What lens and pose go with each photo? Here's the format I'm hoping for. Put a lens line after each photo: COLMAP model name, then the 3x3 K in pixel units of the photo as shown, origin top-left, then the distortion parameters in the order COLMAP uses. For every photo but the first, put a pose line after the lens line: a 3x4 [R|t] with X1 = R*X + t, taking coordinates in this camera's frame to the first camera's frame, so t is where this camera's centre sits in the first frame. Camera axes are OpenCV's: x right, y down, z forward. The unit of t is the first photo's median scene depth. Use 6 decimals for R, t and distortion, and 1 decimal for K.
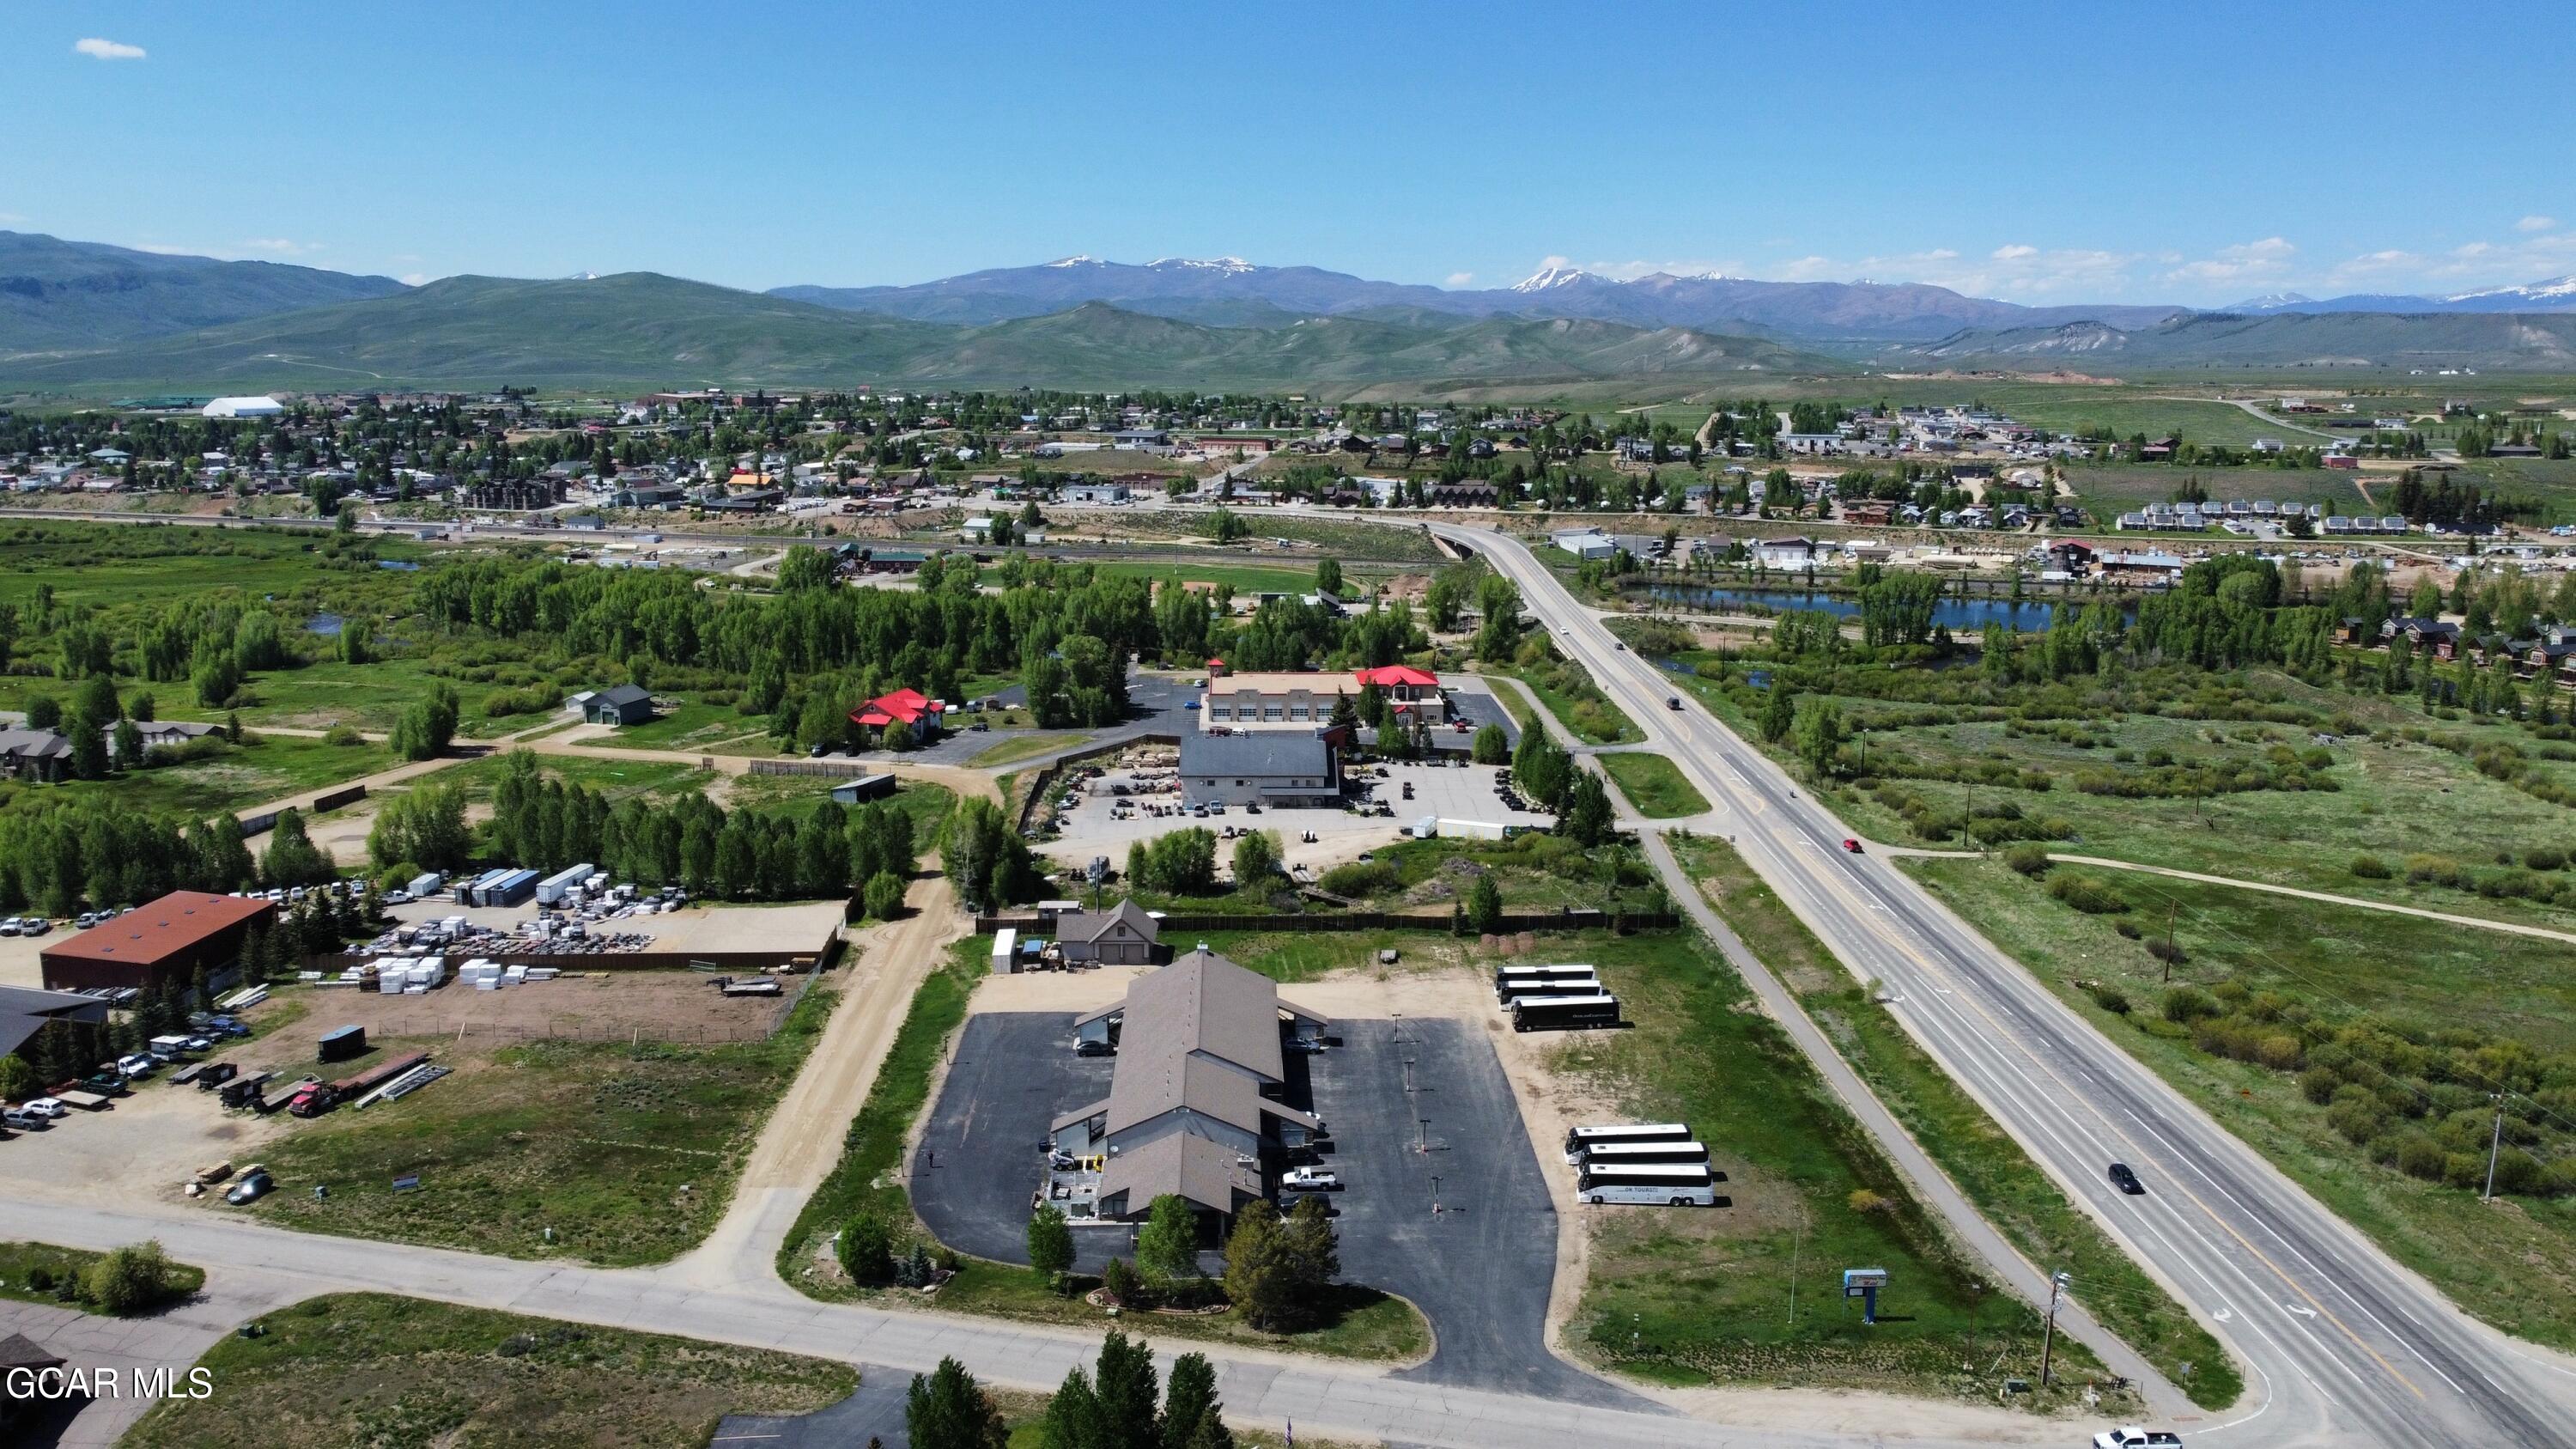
lens RADIAL K [[1954.6, 0, 1291.3], [0, 1954.6, 719.9], [0, 0, 1]] dist [0.001653, -0.004891]
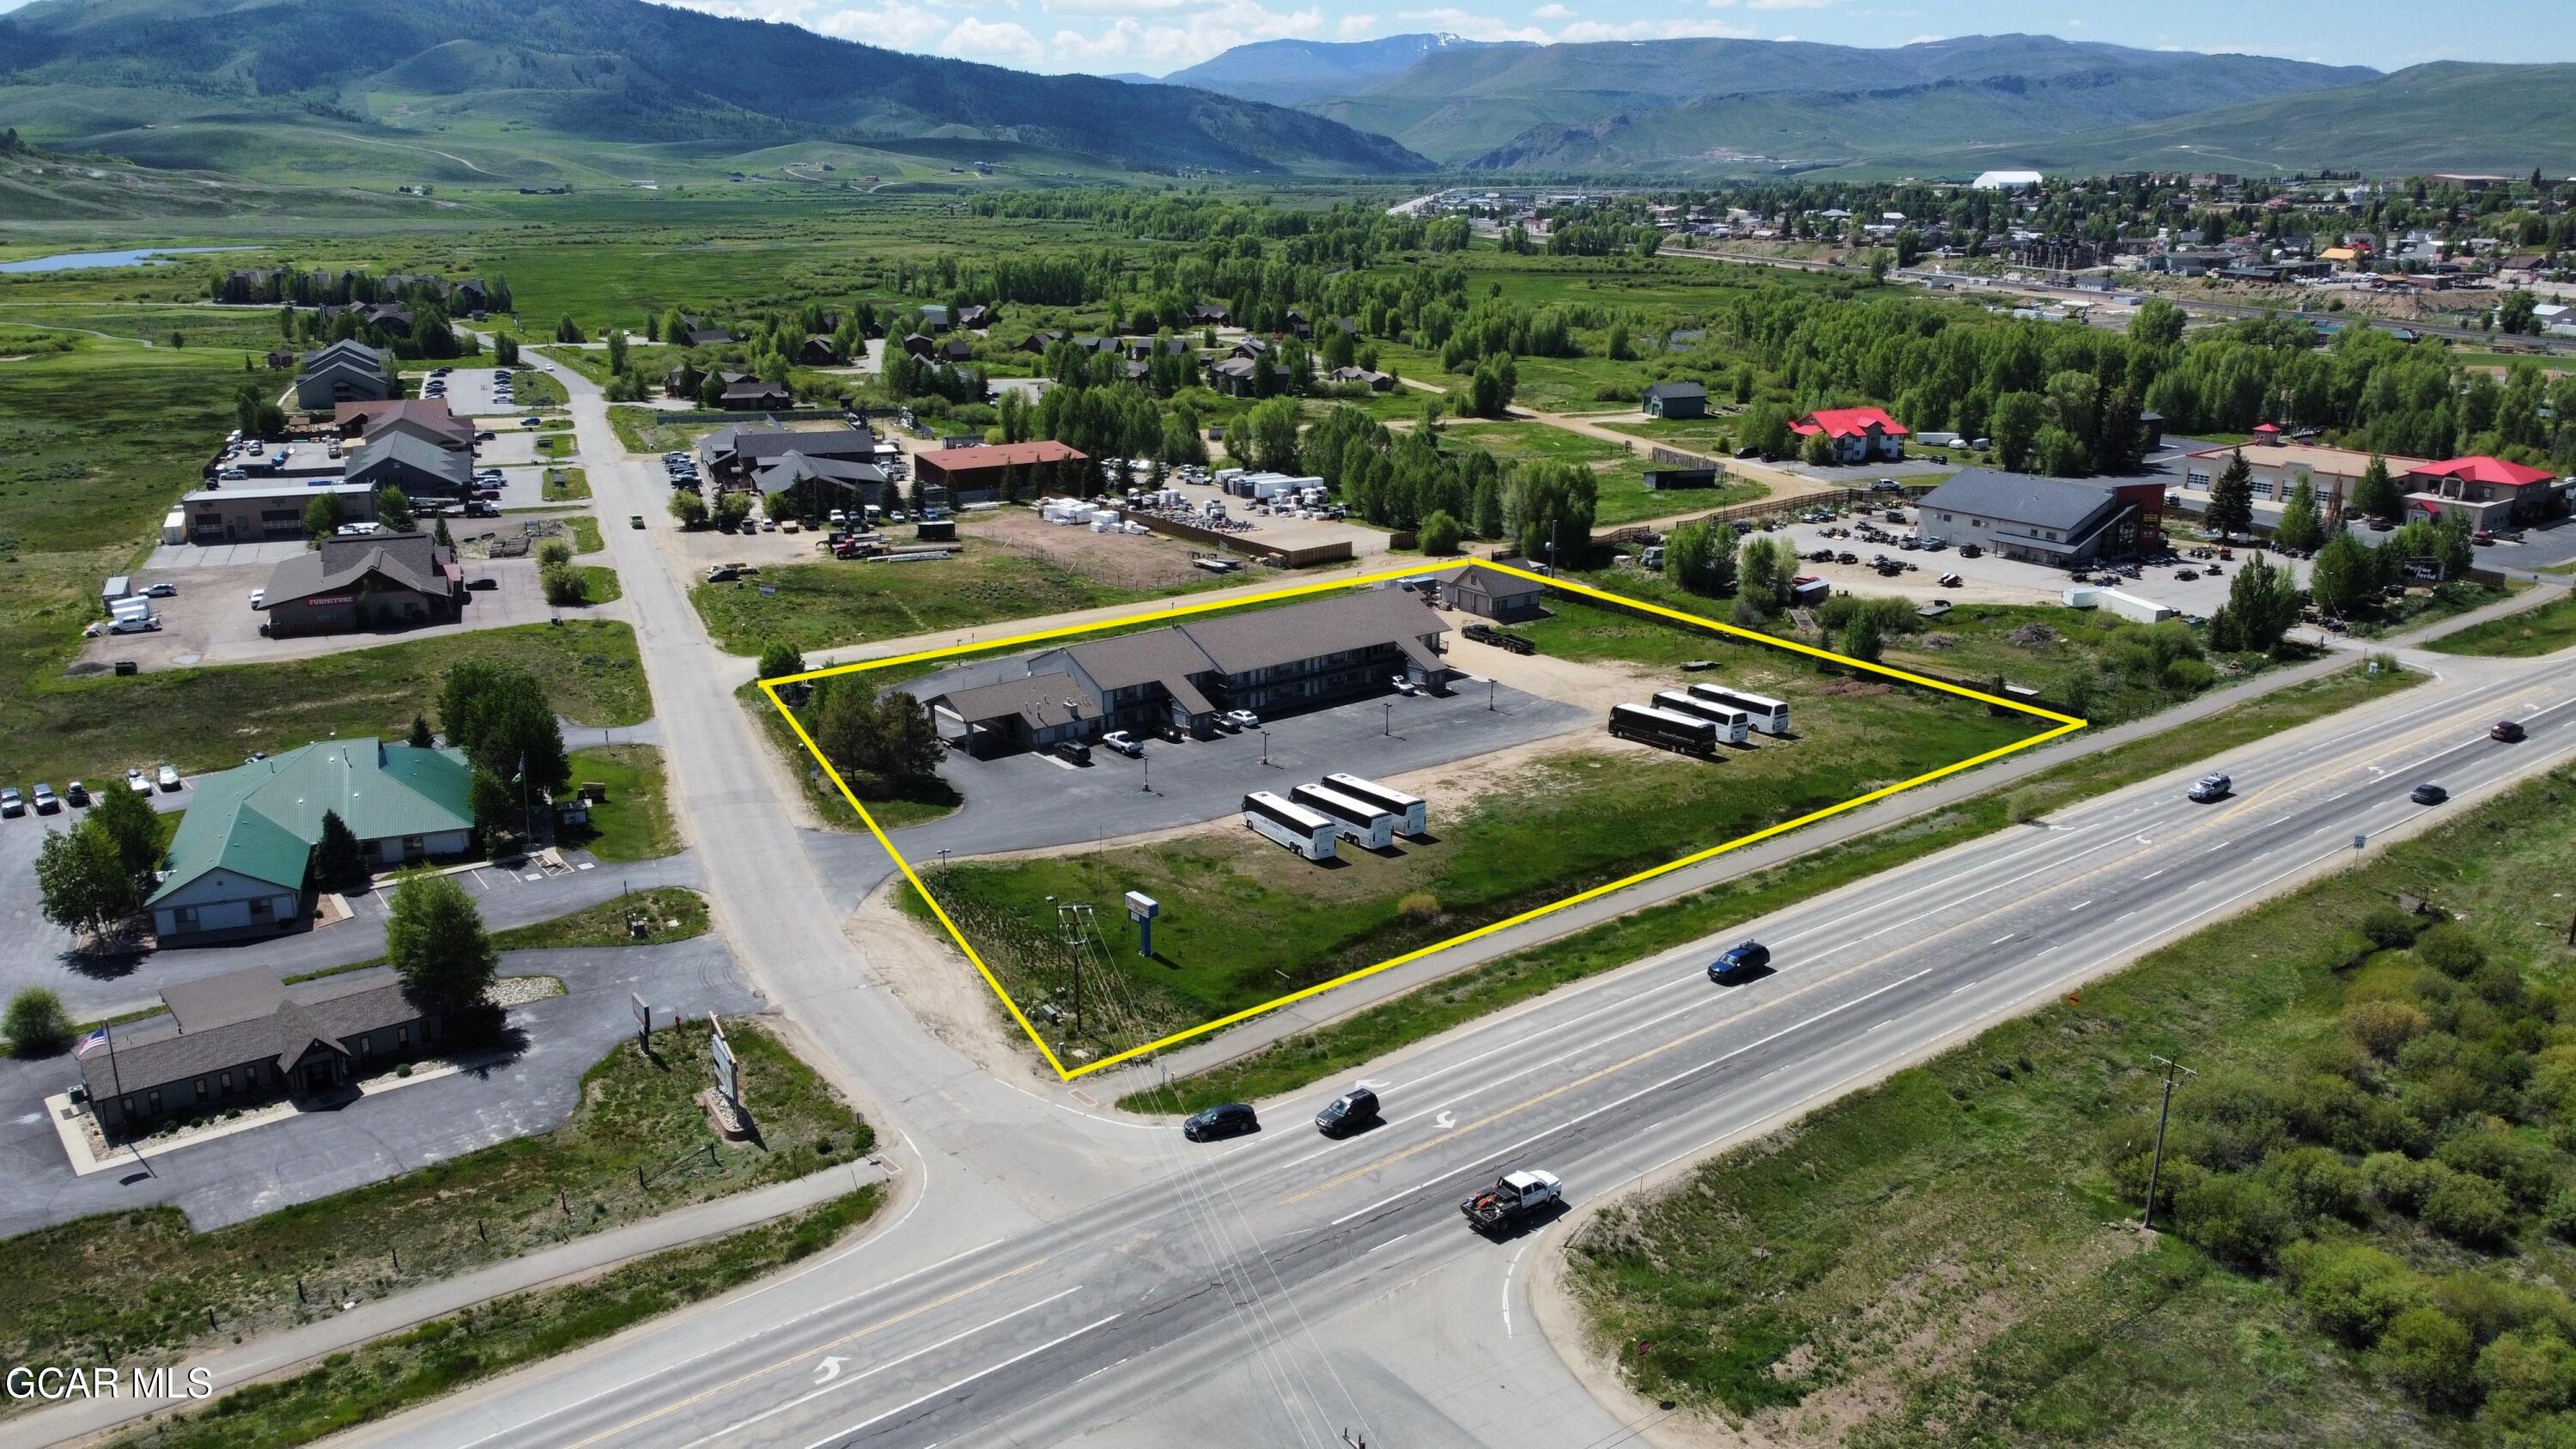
lens RADIAL K [[1954.6, 0, 1291.3], [0, 1954.6, 719.9], [0, 0, 1]] dist [0.001653, -0.004891]
pose [[0.601866, 0.226642, -0.765762, 0.467674], [-0.152214, 0.973861, 0.168597, 0.017400], [0.783957, 0.015087, 0.620632, 0.225544]]
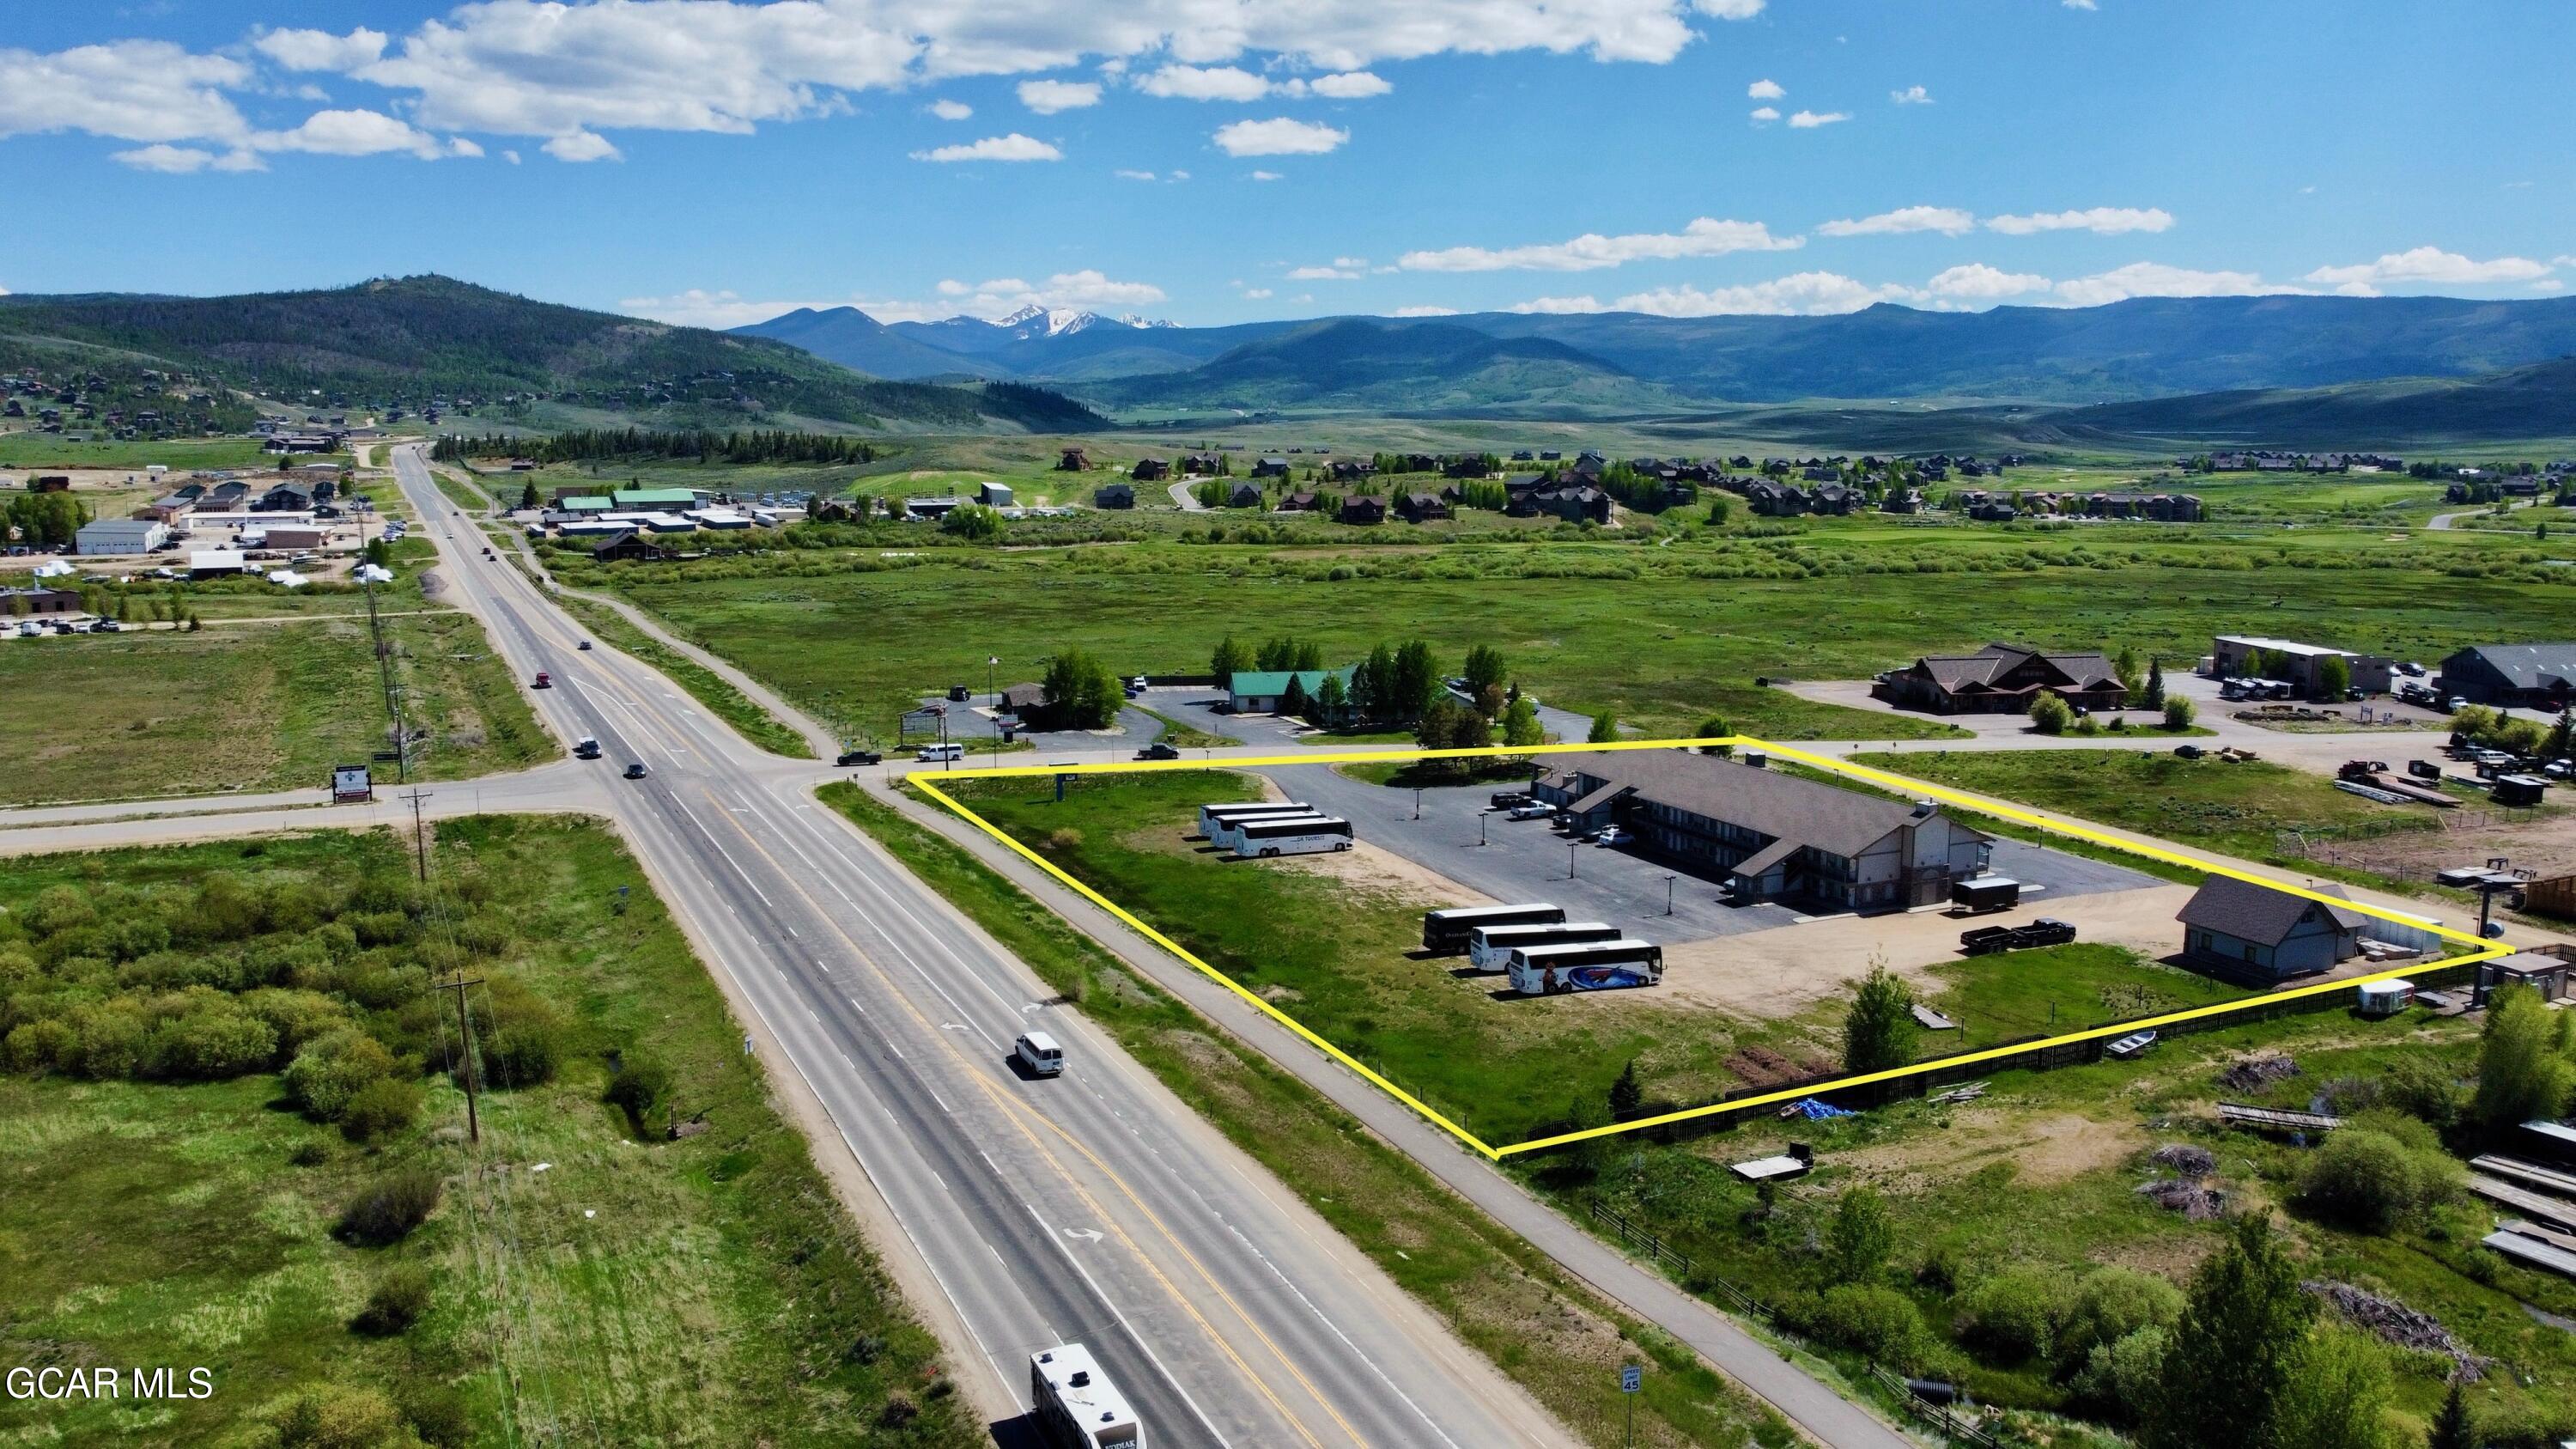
lens RADIAL K [[1954.6, 0, 1291.3], [0, 1954.6, 719.9], [0, 0, 1]] dist [0.001653, -0.004891]
pose [[-0.914571, 0.056227, -0.400497, 0.321333], [-0.079795, 0.945734, 0.314993, -0.088710], [0.396474, 0.320042, -0.860454, 1.031774]]
